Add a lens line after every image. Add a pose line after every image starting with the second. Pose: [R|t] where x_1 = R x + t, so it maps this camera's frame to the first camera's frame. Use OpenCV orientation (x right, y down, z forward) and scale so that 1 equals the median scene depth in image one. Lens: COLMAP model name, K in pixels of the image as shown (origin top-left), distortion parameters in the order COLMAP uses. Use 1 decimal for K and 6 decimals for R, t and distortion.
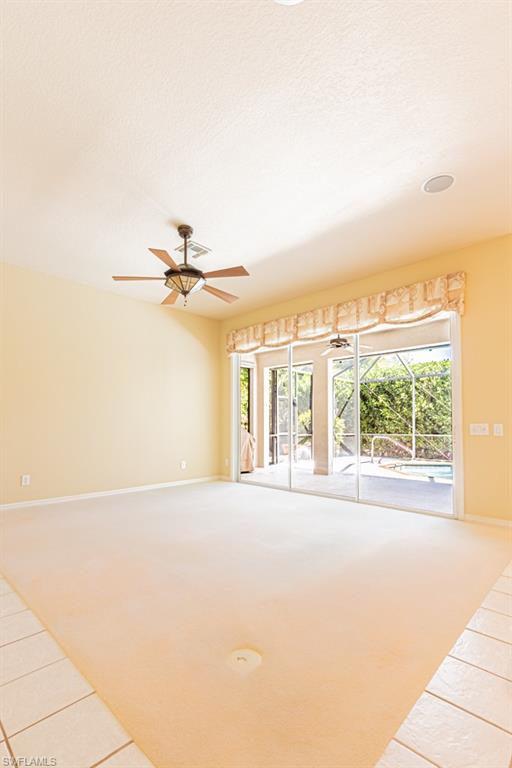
lens RADIAL K [[358.6, 0, 246.8], [0, 358.6, 407.0], [0, 0, 1]] dist [0.015465, 0.000187]
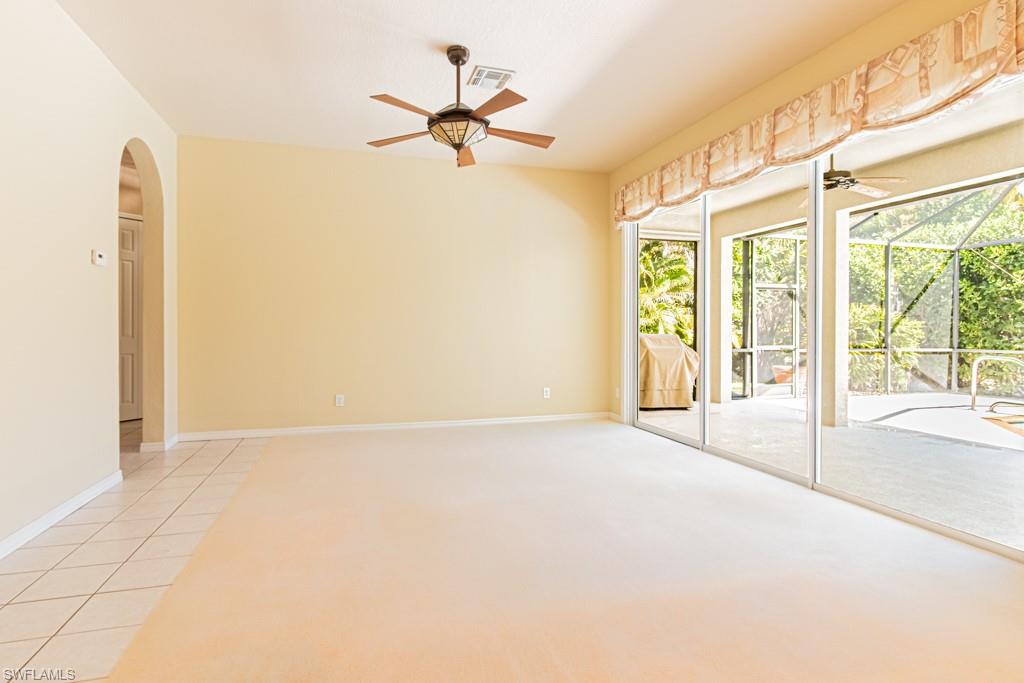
lens RADIAL K [[501.4, 0, 486.6], [0, 501.4, 327.5], [0, 0, 1]] dist [0.003715, -0.000368]
pose [[0.863663, -0.001583, -0.504068, 0.211516], [0.026116, 0.998793, 0.041609, -0.008151], [0.503393, -0.049101, 0.862661, 0.113930]]
